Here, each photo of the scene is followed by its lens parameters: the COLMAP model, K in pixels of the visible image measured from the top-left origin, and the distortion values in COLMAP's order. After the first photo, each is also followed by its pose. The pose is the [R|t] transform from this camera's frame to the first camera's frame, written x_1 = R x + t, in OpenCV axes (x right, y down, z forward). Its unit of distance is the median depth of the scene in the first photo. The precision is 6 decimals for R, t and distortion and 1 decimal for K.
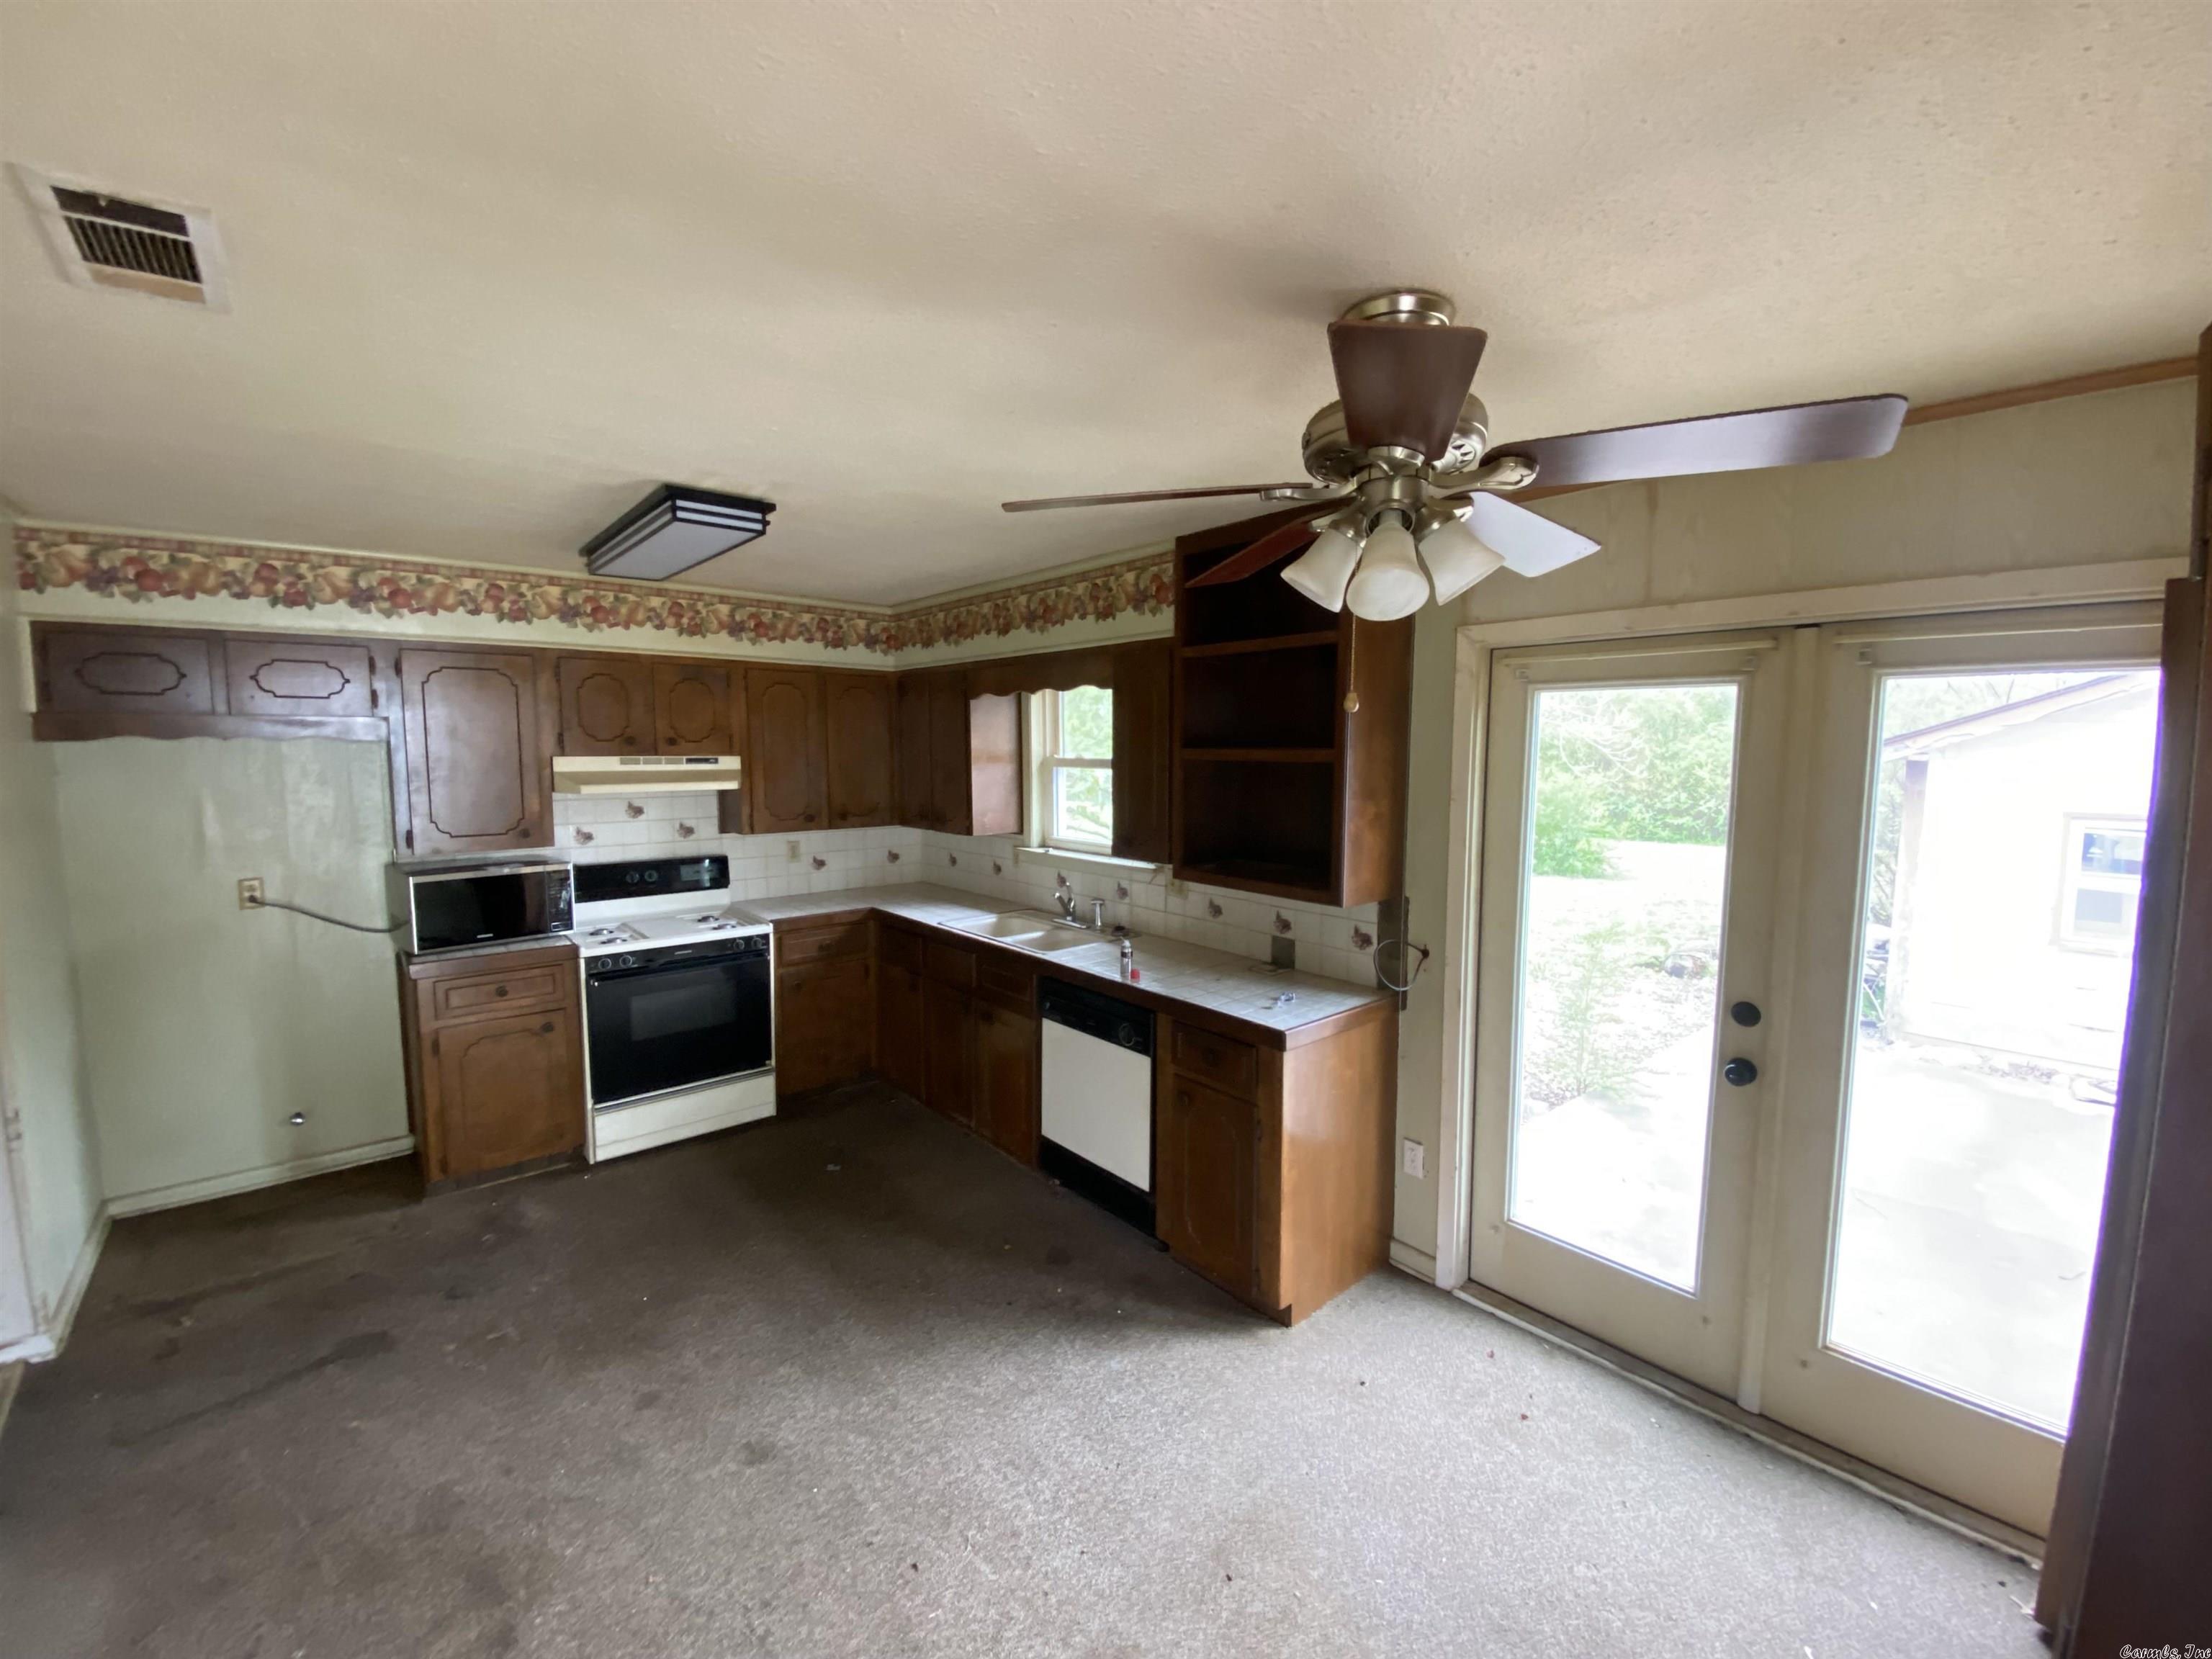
lens RADIAL K [[900.8, 0, 1108.6], [0, 900.8, 812.3], [0, 0, 1]] dist [0.016342, -0.015794]
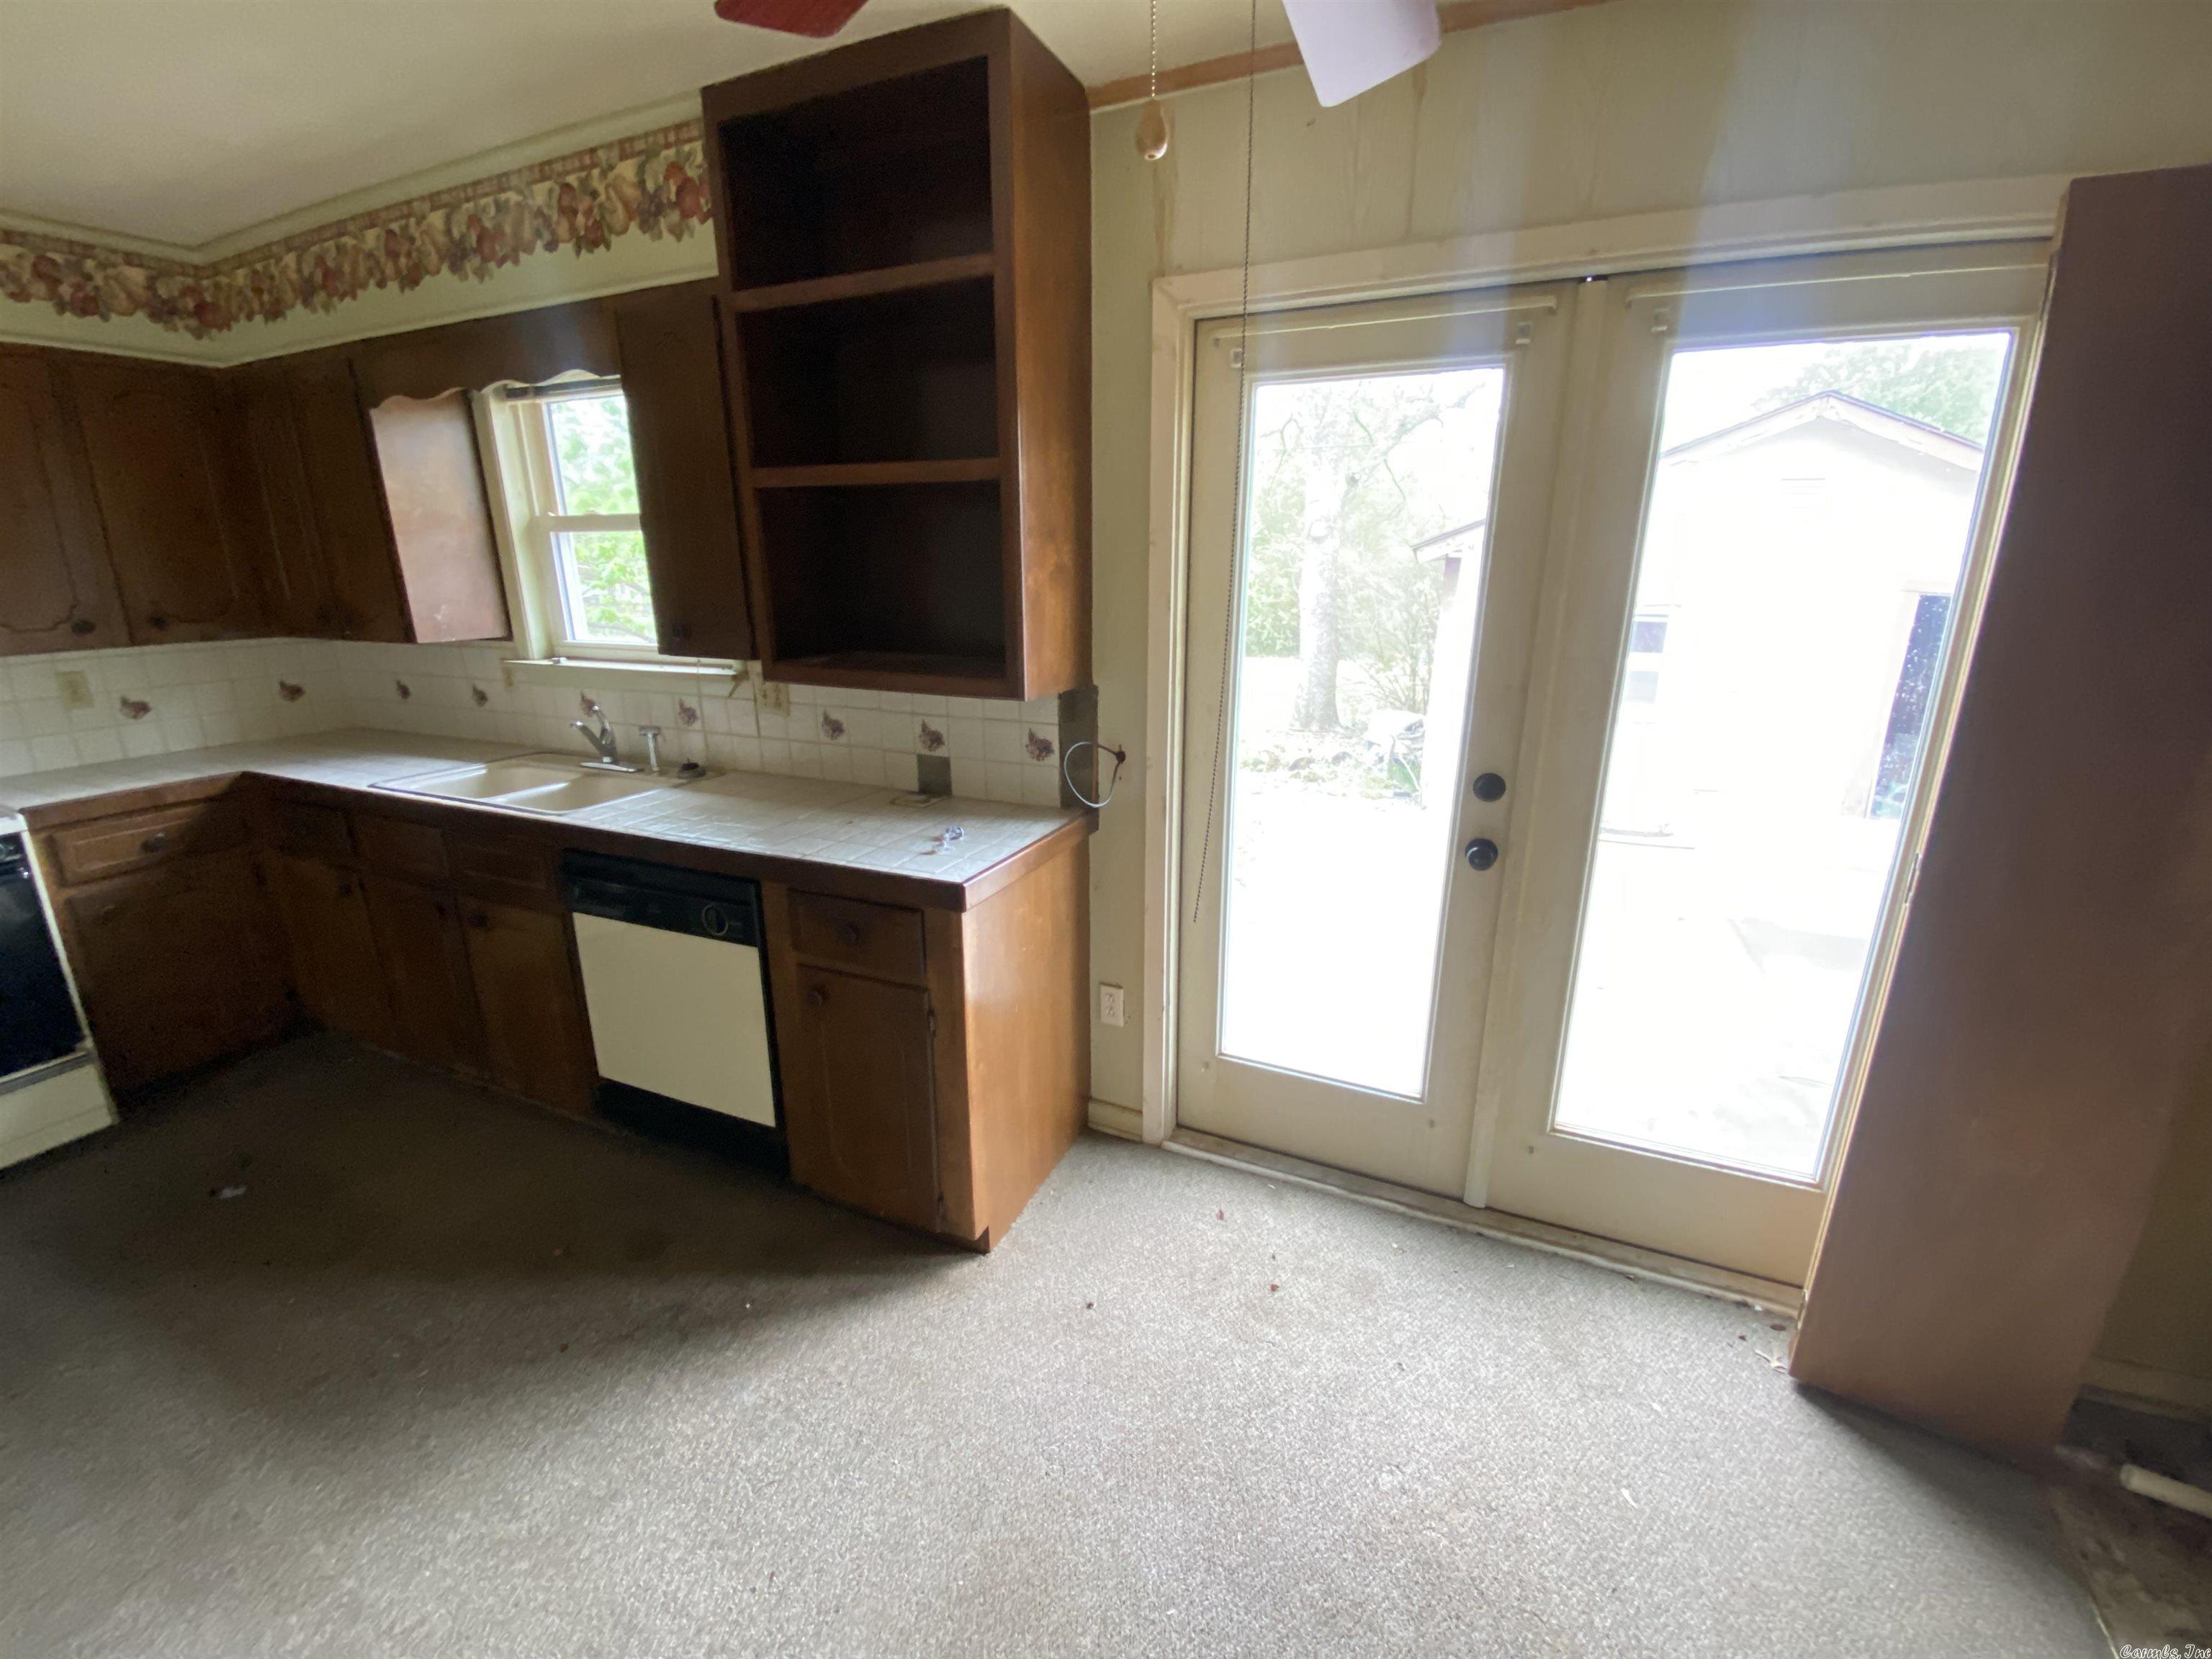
lens RADIAL K [[900.8, 0, 1100.6], [0, 900.8, 823.9], [0, 0, 1]] dist [0.016342, -0.015794]
pose [[0.909399, -0.117243, 0.399058, 0.021482], [0.036938, 0.978423, 0.203282, 0.054353], [-0.414281, -0.170124, 0.894108, 0.301452]]
